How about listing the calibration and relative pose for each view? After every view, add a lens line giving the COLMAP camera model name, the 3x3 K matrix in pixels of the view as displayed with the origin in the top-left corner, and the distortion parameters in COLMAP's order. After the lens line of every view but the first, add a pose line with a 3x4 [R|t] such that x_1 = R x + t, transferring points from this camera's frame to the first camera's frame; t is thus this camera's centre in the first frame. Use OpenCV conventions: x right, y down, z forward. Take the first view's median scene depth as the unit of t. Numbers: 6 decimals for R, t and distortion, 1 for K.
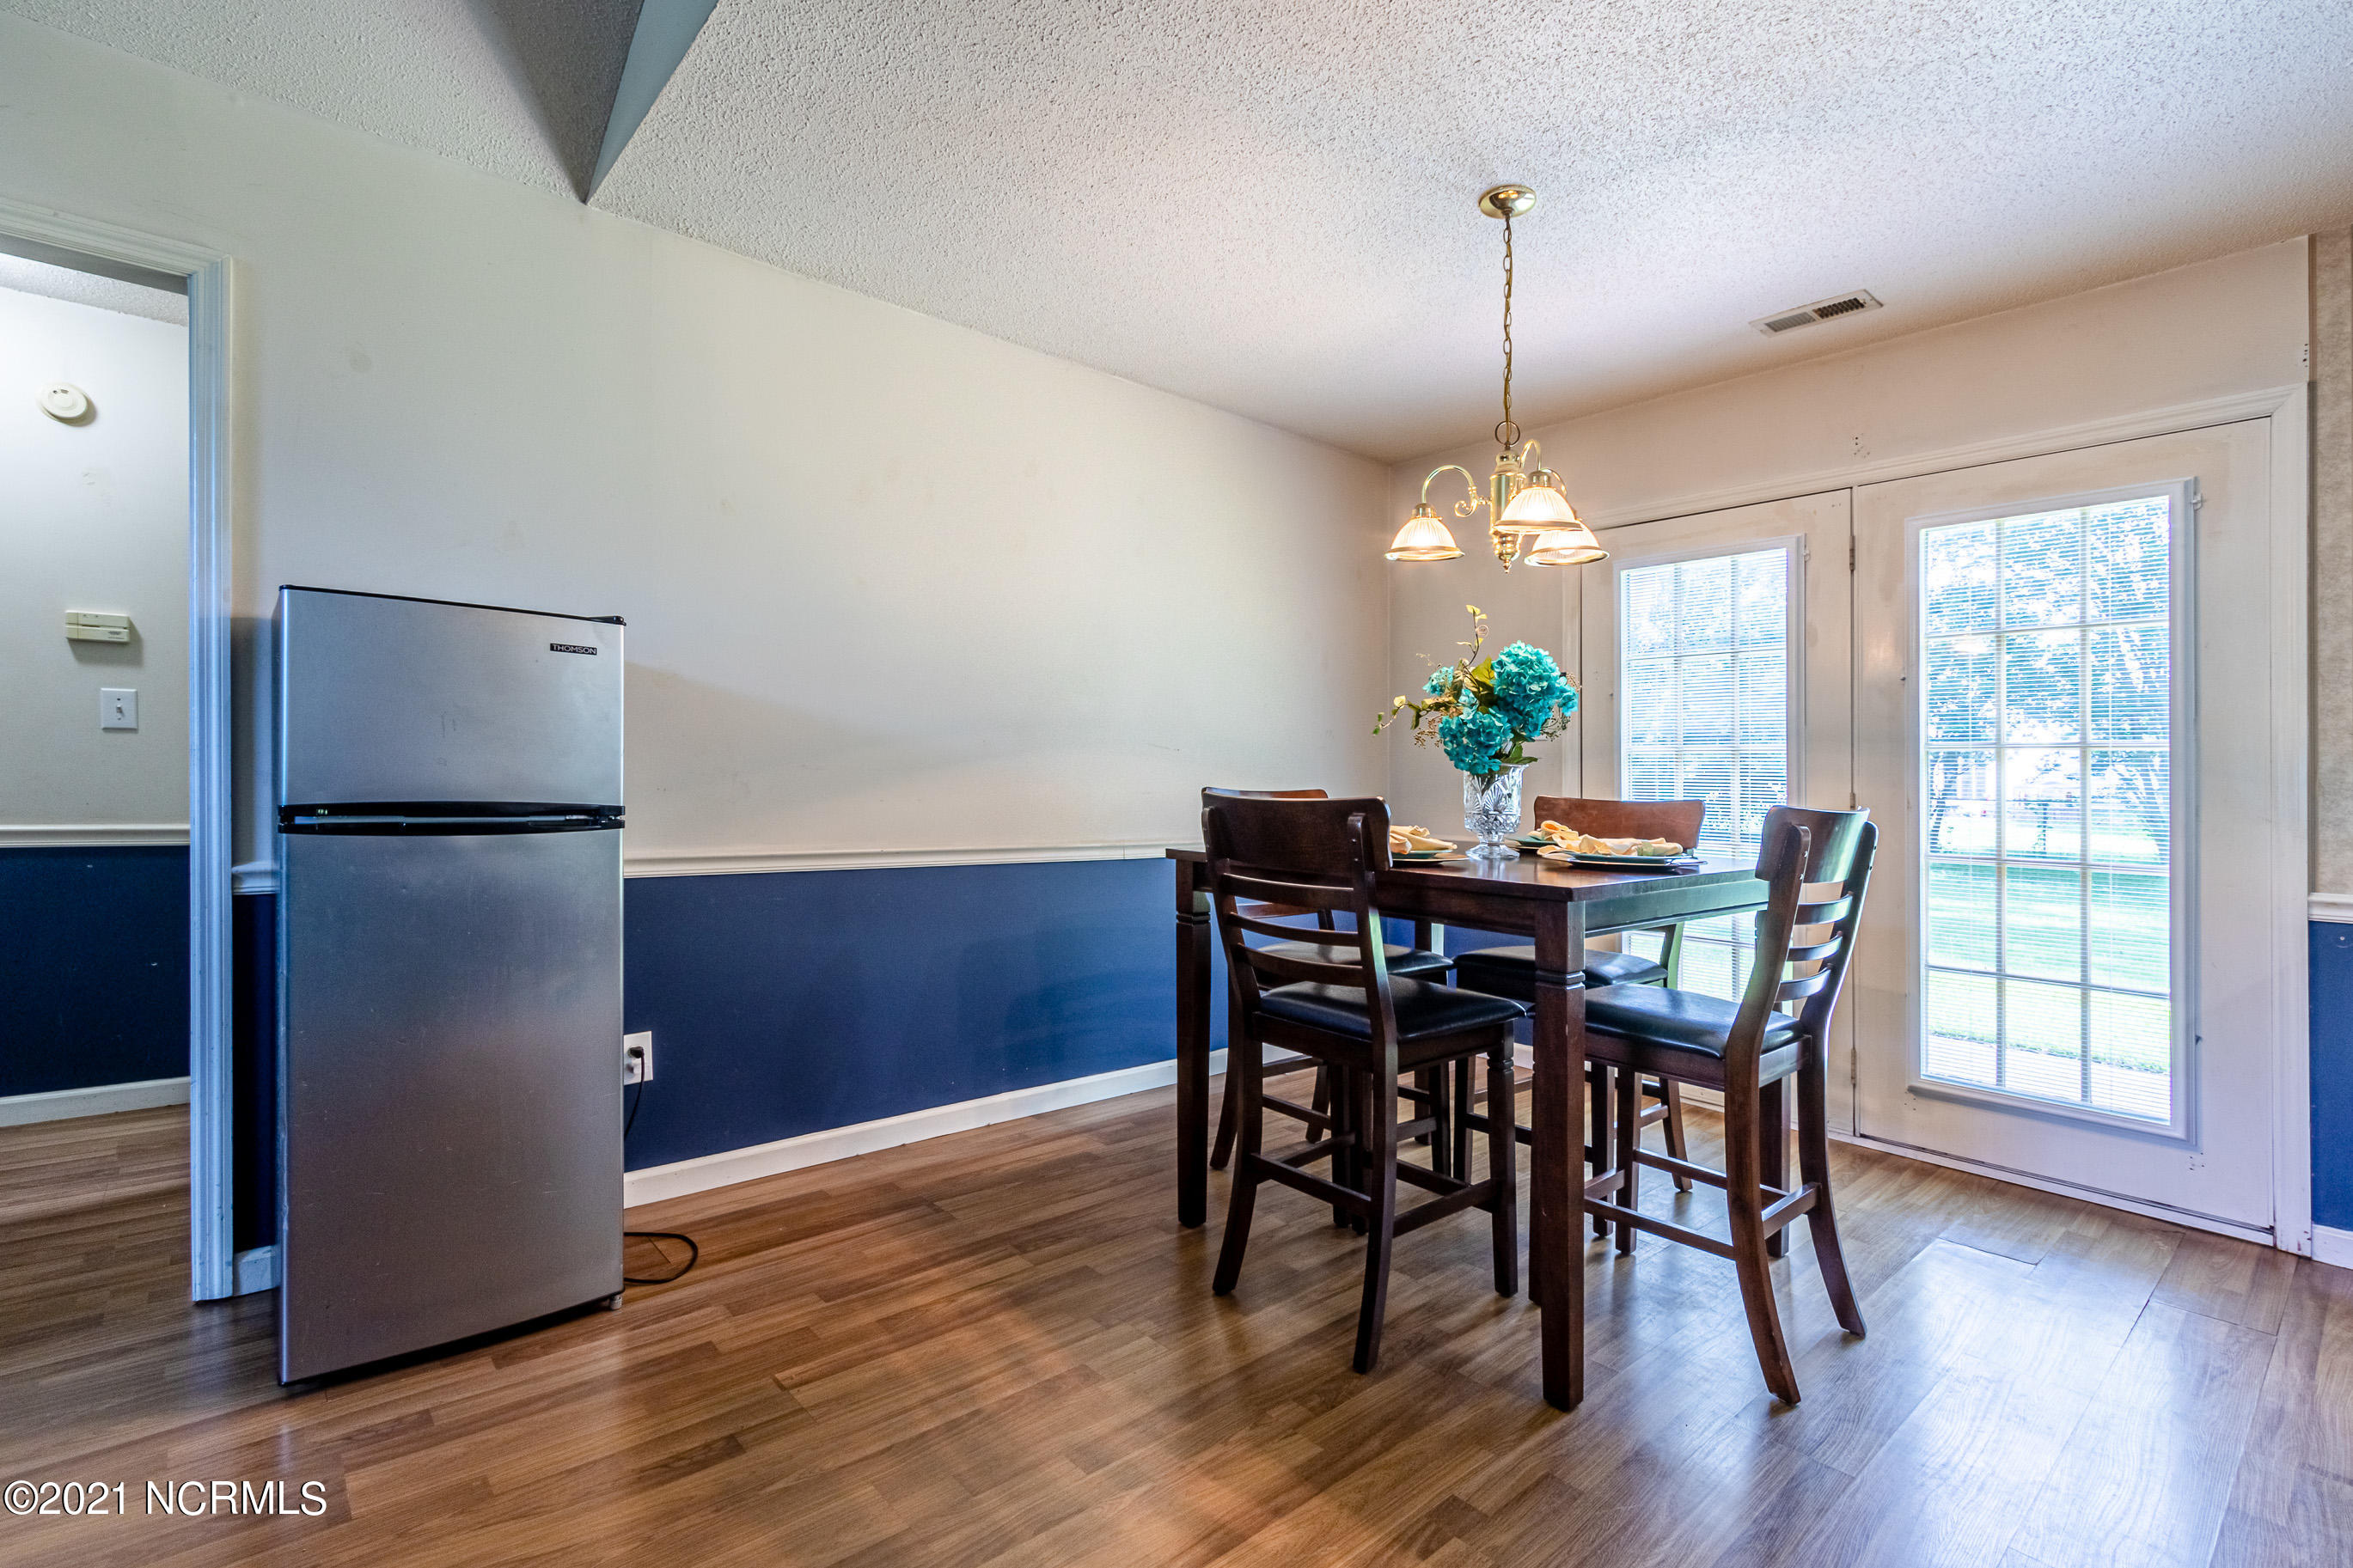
lens RADIAL K [[1085.5, 0, 1175.8], [0, 1085.5, 795.8], [0, 0, 1]] dist [0.004122, 0.000233]
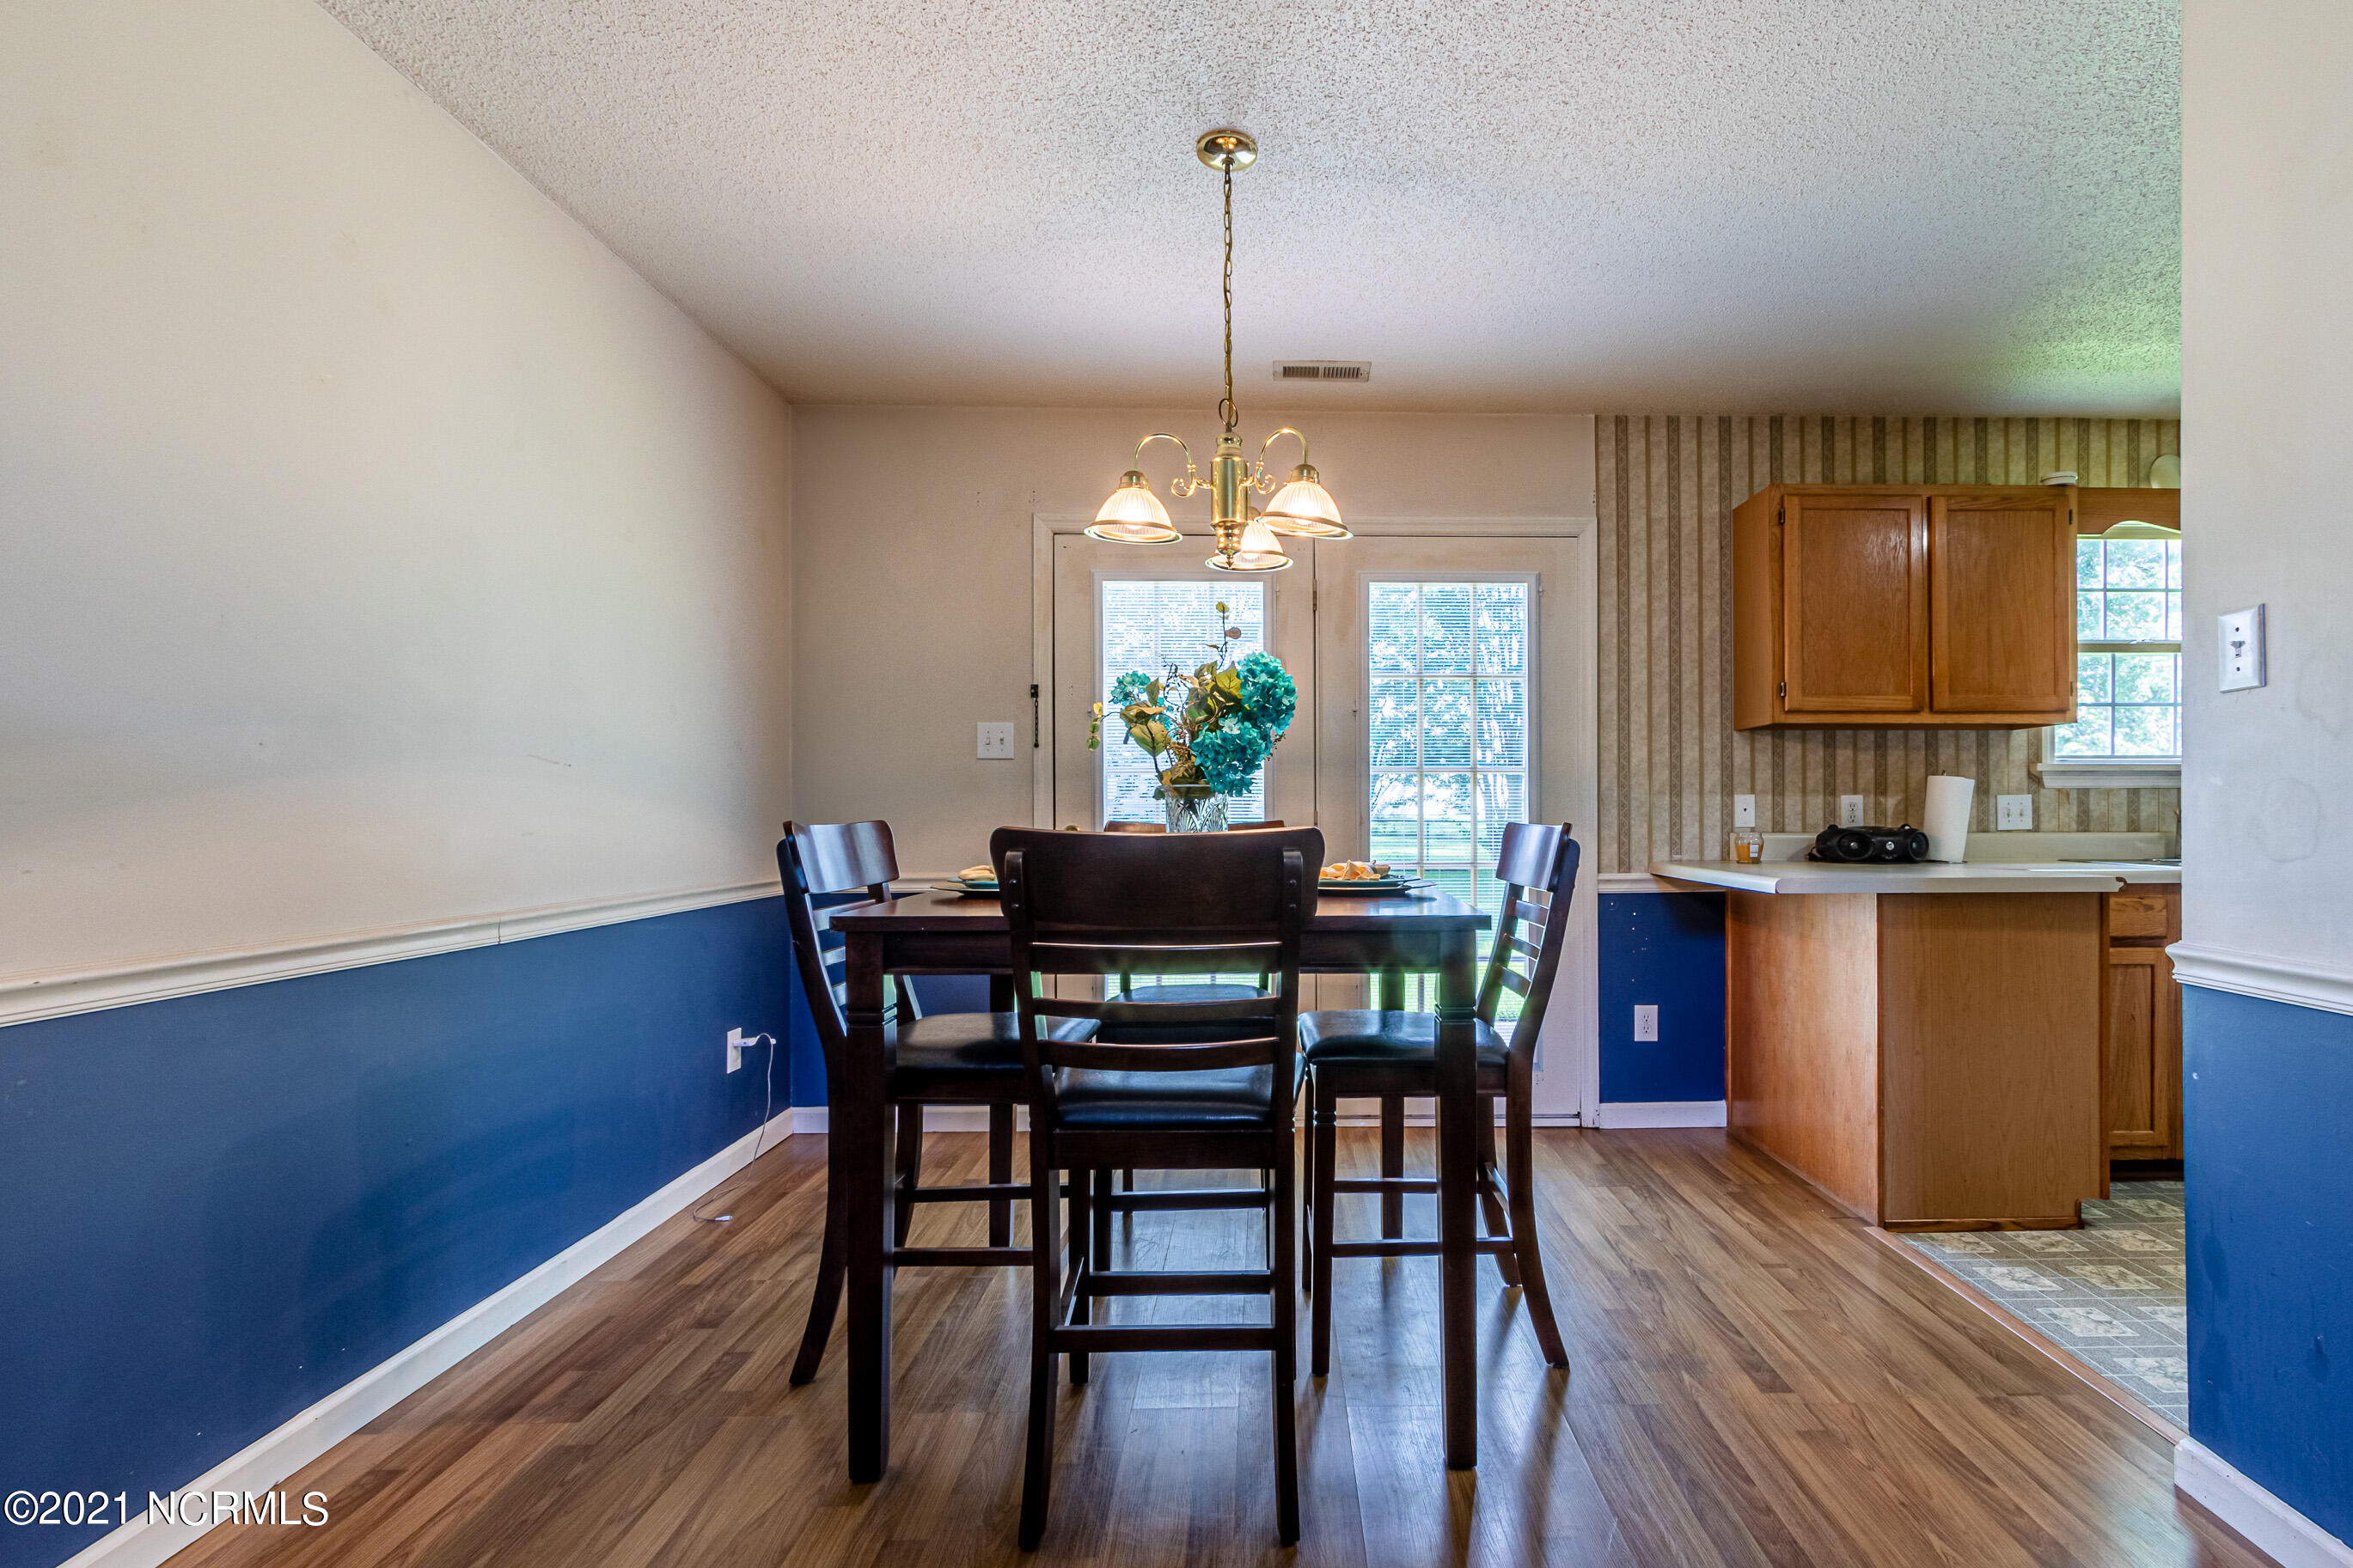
lens RADIAL K [[1134.0, 0, 1300.7], [0, 1134.0, 813.5], [0, 0, 1]] dist [0.002898, 0.000284]
pose [[0.634522, -0.022001, 0.772592, -0.347867], [0.026240, 0.999632, 0.006916, -0.010853], [-0.772459, 0.015885, 0.634865, 0.341712]]
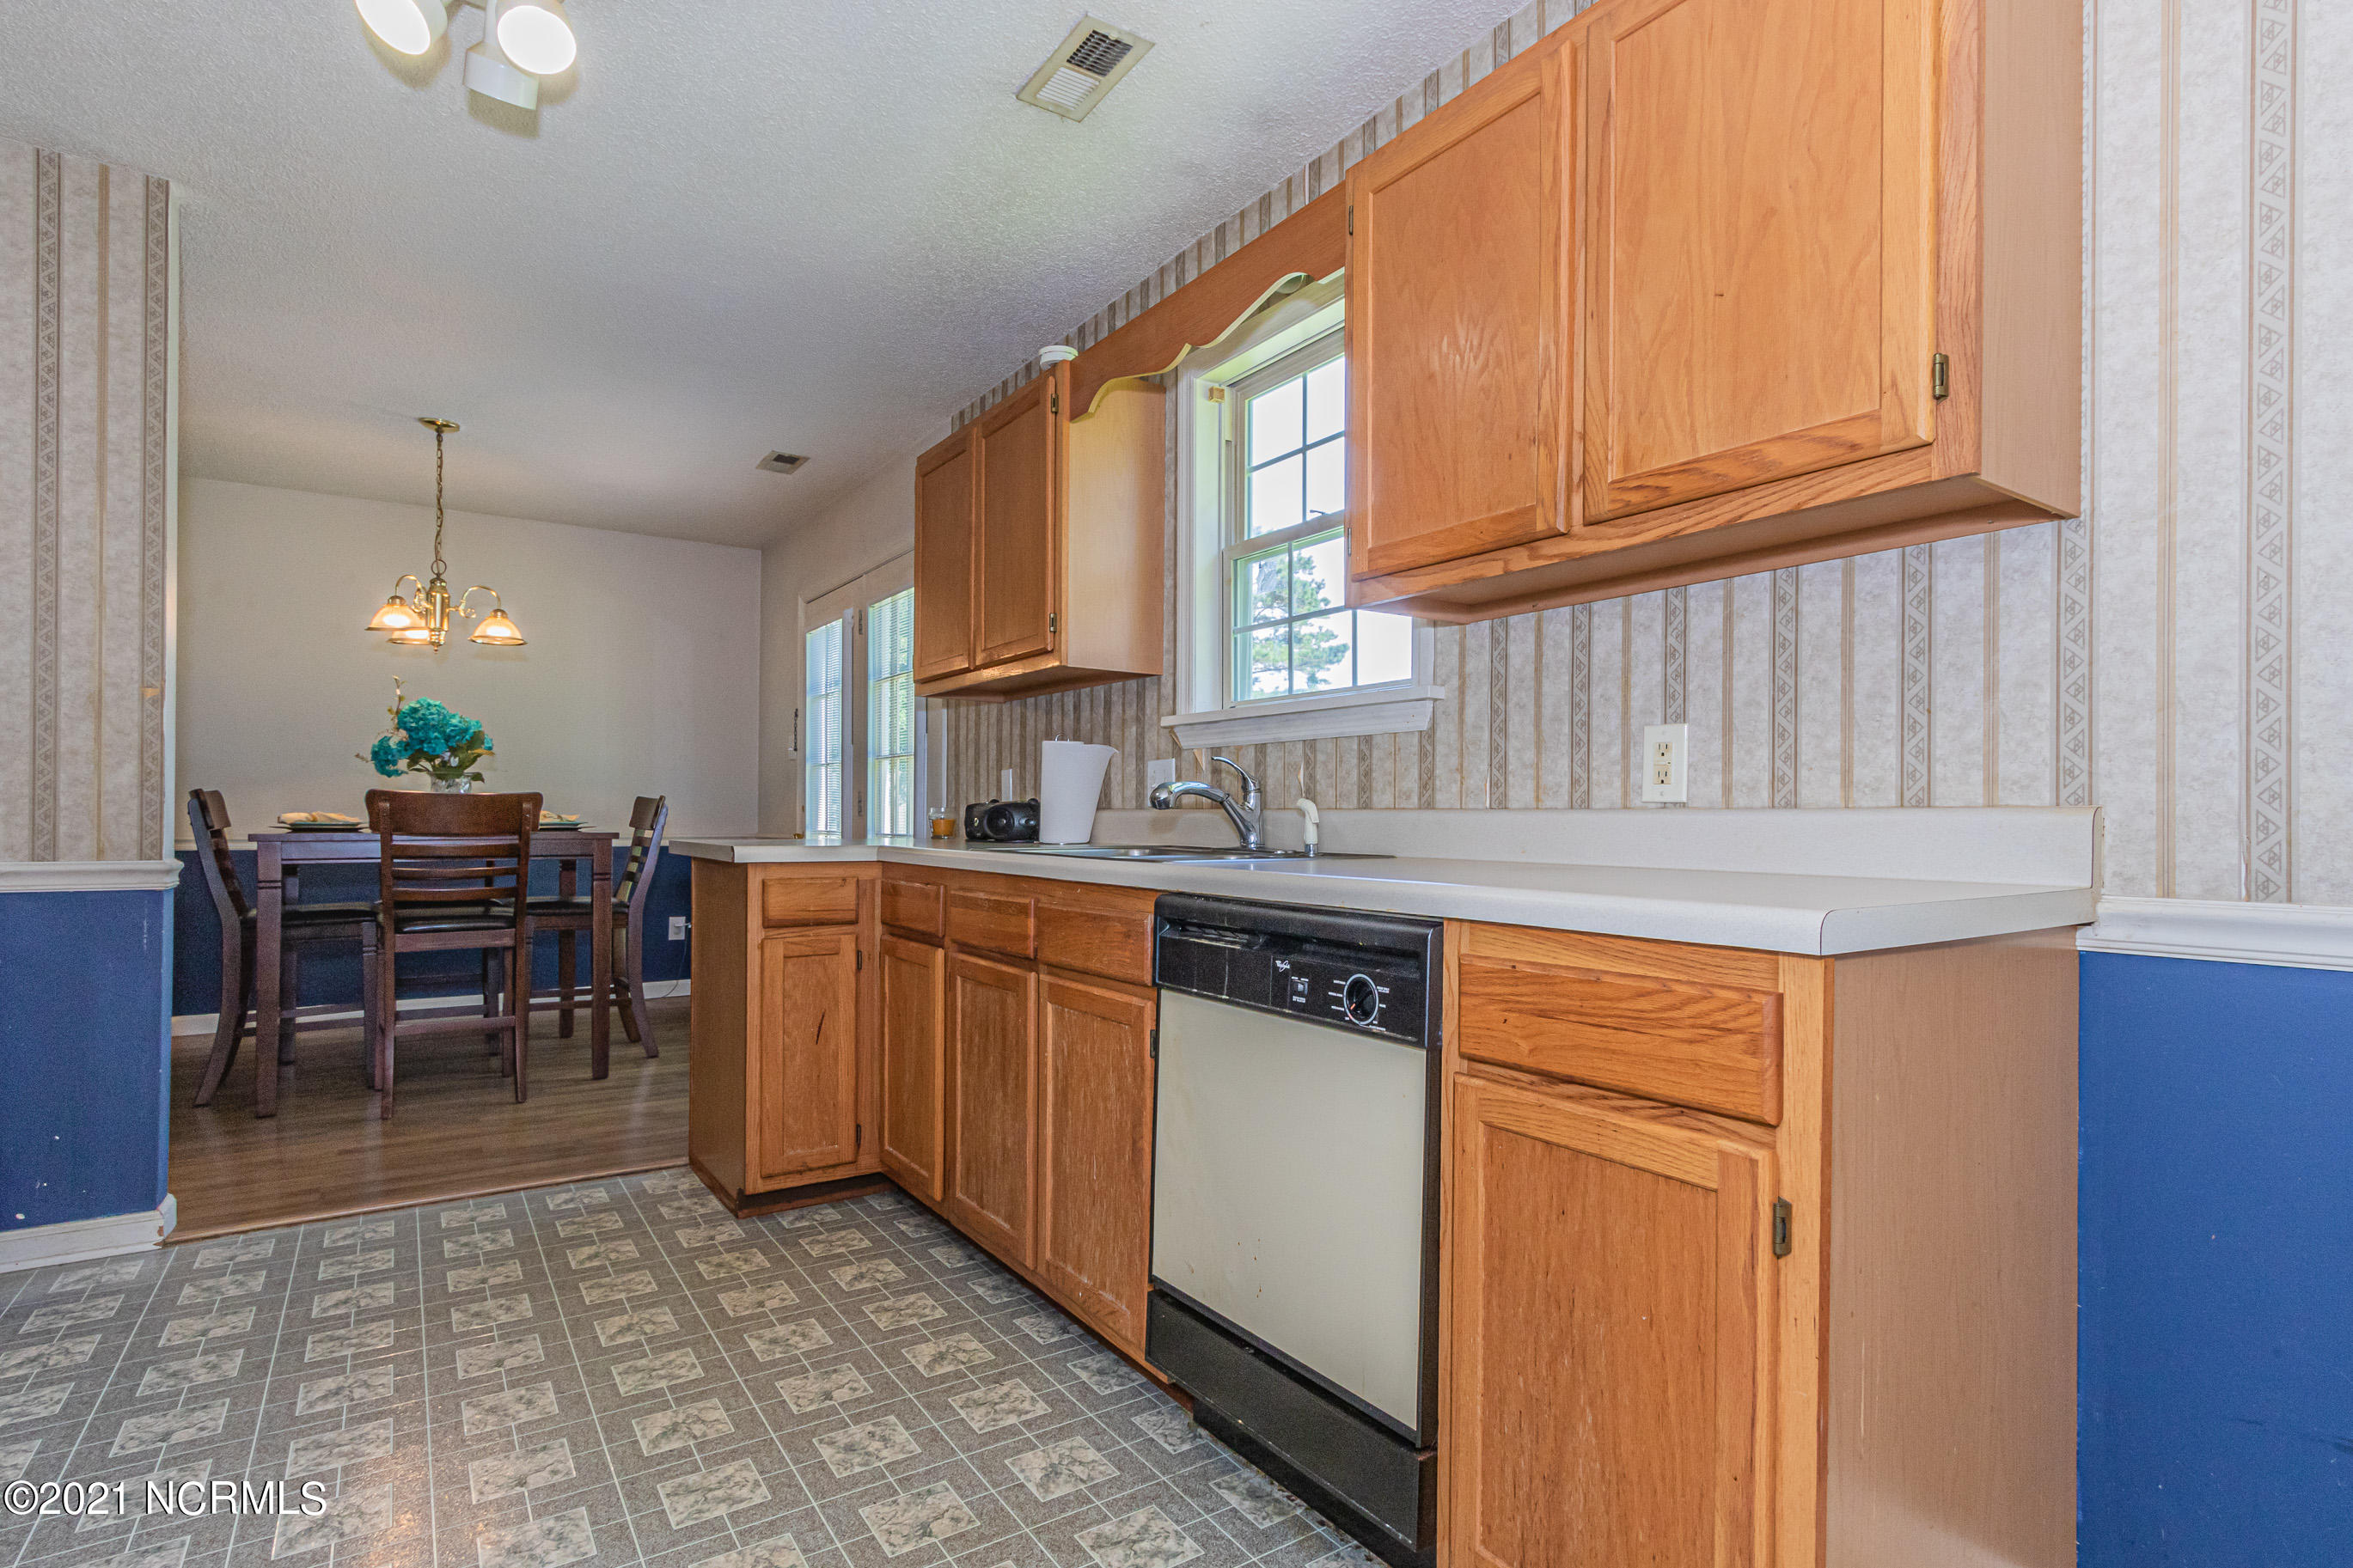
lens RADIAL K [[1164.4, 0, 1201.3], [0, 1164.4, 805.5], [0, 0, 1]] dist [0.003178, 0.000431]
pose [[0.994134, -0.015135, -0.107089, 1.516738], [0.012594, 0.999624, -0.024366, 0.072039], [0.107418, 0.022874, 0.993951, -0.563402]]
